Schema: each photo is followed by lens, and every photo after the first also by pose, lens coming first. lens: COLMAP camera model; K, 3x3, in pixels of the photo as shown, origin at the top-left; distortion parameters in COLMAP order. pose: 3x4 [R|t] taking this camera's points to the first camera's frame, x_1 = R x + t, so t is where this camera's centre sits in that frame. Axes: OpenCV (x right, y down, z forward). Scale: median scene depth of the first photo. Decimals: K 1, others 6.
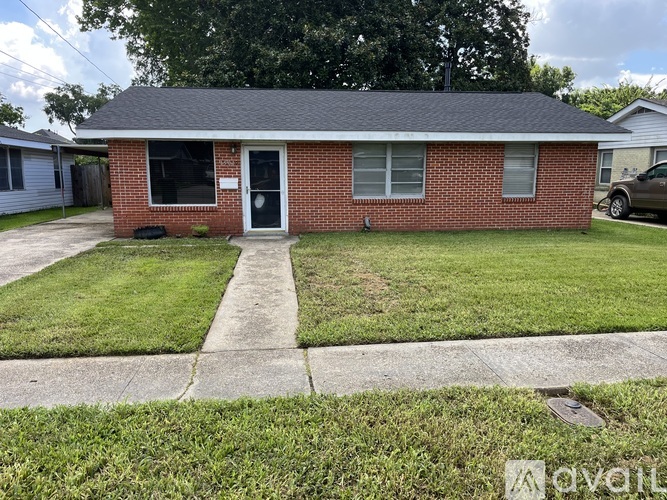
lens RADIAL K [[503.7, 0, 333.6], [0, 503.7, 252.2], [0, 0, 1]] dist [0.005249, -0.003575]
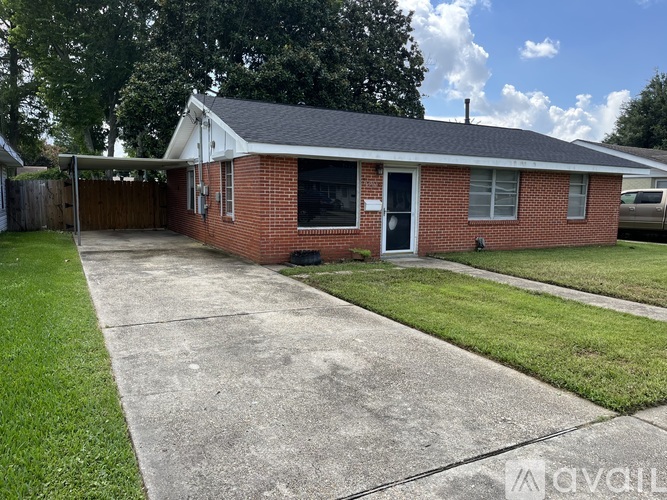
lens RADIAL K [[503.7, 0, 333.7], [0, 503.7, 248.2], [0, 0, 1]] dist [0.005249, -0.003575]
pose [[0.928353, -0.023062, 0.370984, -0.625089], [0.041508, 0.998263, -0.041816, -0.016173], [-0.369375, 0.054219, 0.927697, 0.133425]]
